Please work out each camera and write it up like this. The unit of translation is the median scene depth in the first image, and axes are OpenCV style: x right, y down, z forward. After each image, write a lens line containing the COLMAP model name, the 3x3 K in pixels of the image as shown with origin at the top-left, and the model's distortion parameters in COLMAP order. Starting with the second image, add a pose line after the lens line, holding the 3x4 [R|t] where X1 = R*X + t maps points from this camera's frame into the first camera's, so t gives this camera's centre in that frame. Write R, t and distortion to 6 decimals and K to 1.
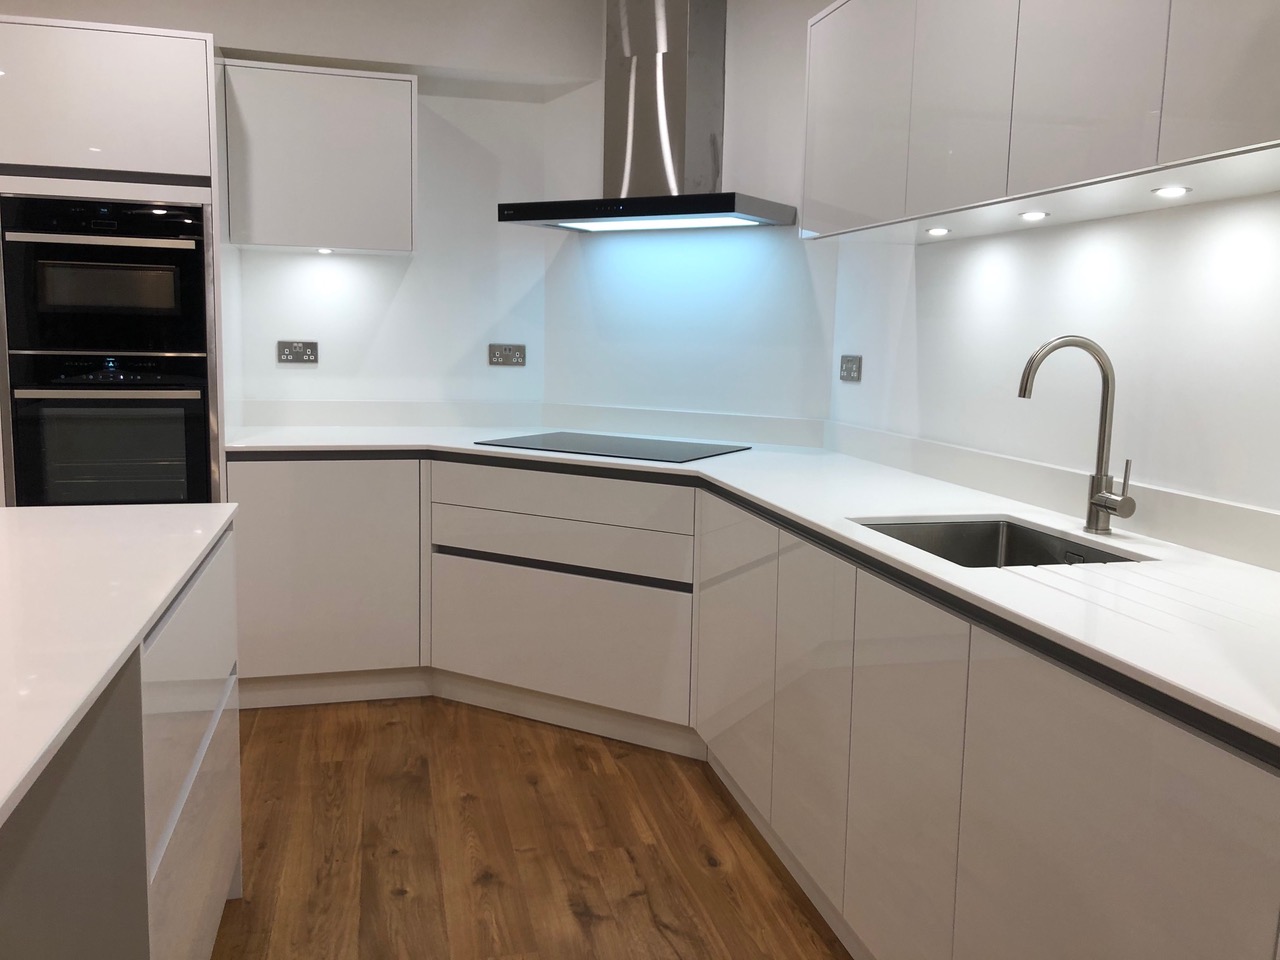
lens RADIAL K [[1053.1, 0, 639.6], [0, 1053.1, 458.8], [0, 0, 1]] dist [0.075764, -0.104396]
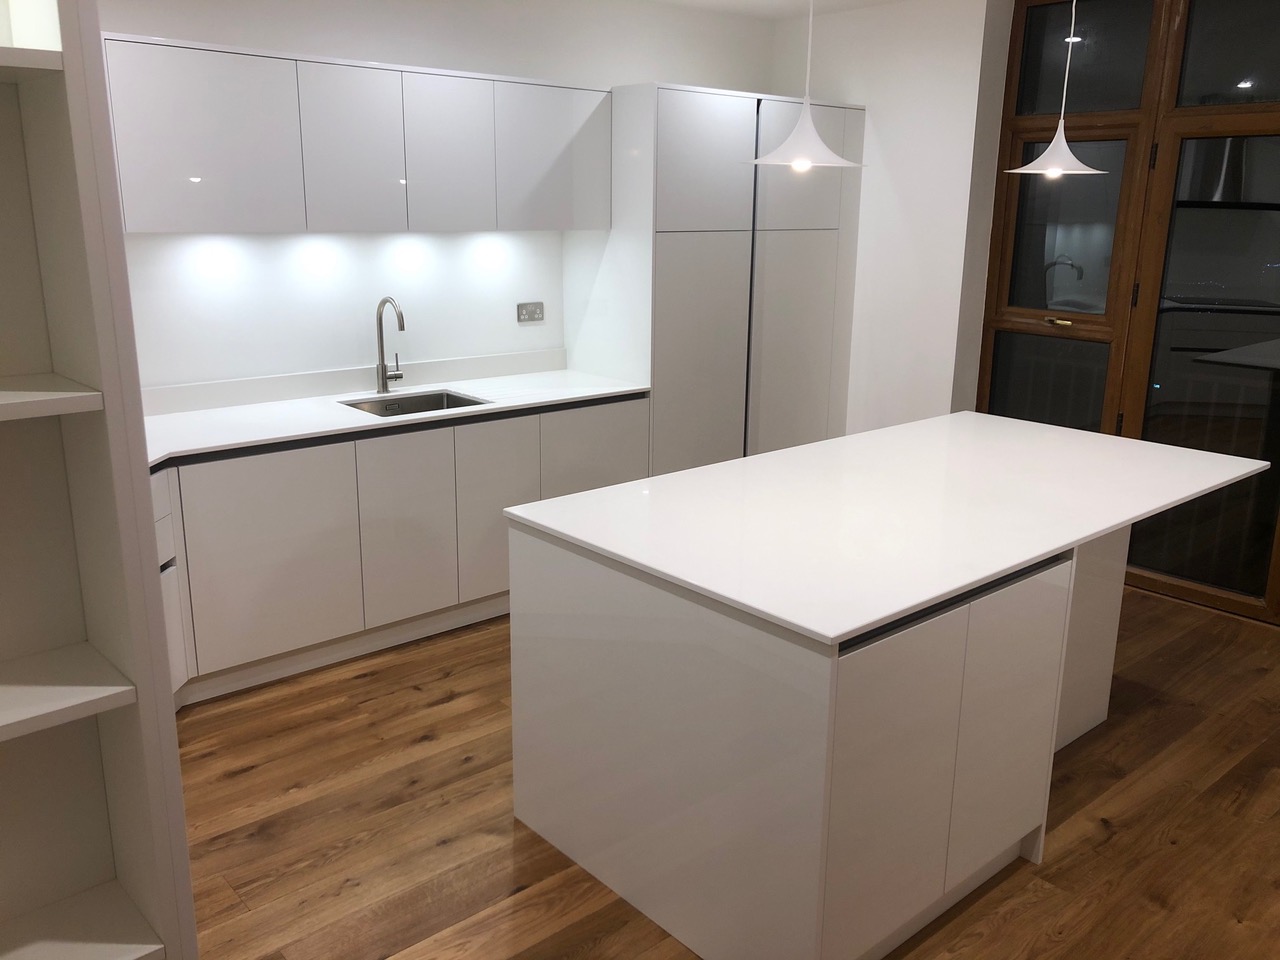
lens RADIAL K [[1053.1, 0, 639.6], [0, 1053.1, 458.8], [0, 0, 1]] dist [0.075764, -0.104396]
pose [[-0.461799, -0.234720, 0.855364, -1.027931], [0.082315, 0.948848, 0.304814, -0.256688], [-0.883157, 0.211172, -0.418856, 0.957949]]
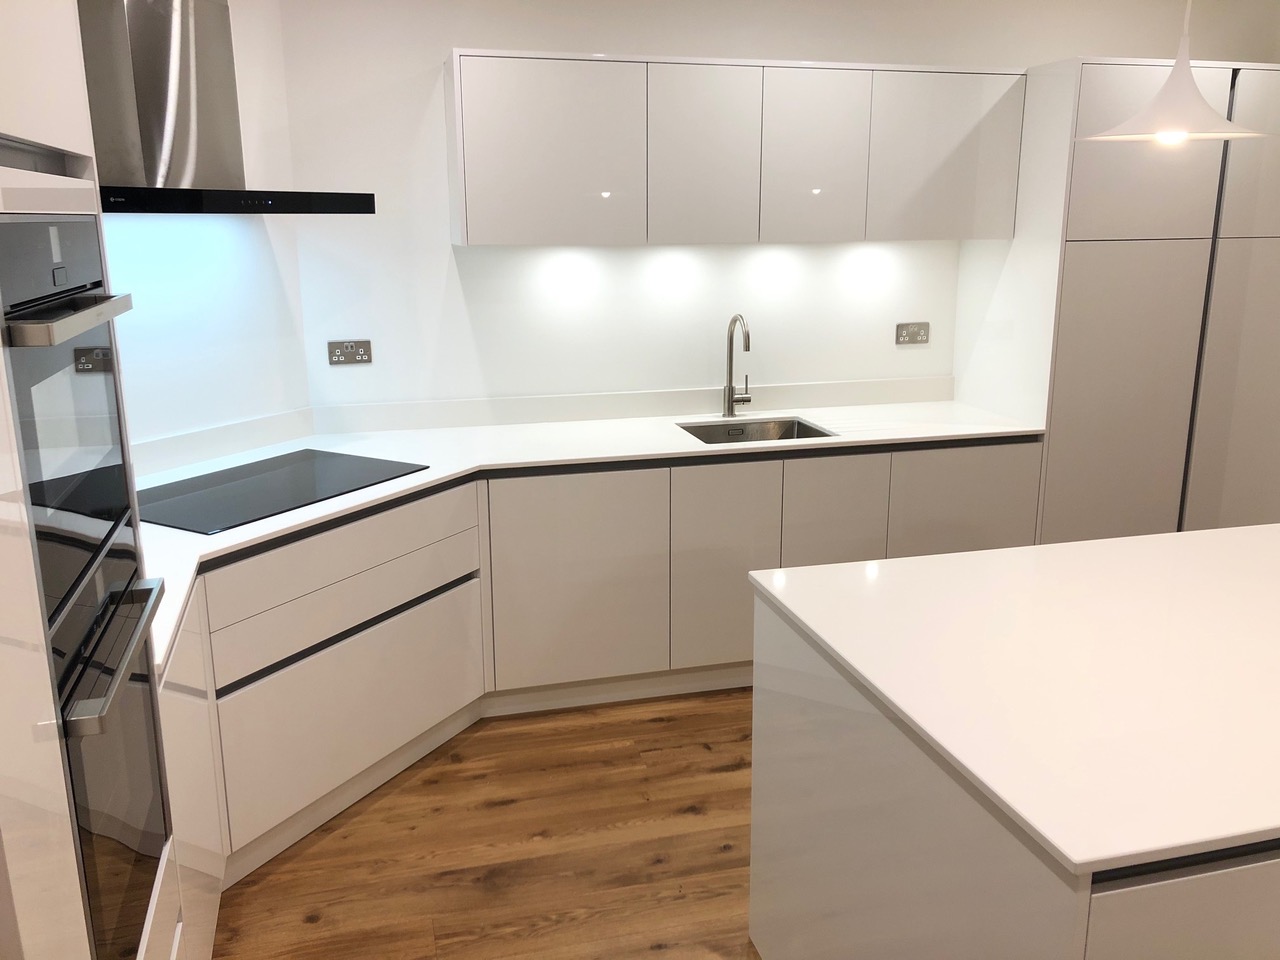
lens RADIAL K [[1053.1, 0, 639.6], [0, 1053.1, 458.8], [0, 0, 1]] dist [0.075764, -0.104396]
pose [[-0.021547, -0.246087, 0.969008, -0.926977], [0.120877, 0.961482, 0.246863, -0.225794], [-0.992434, 0.122450, 0.009029, 0.765878]]
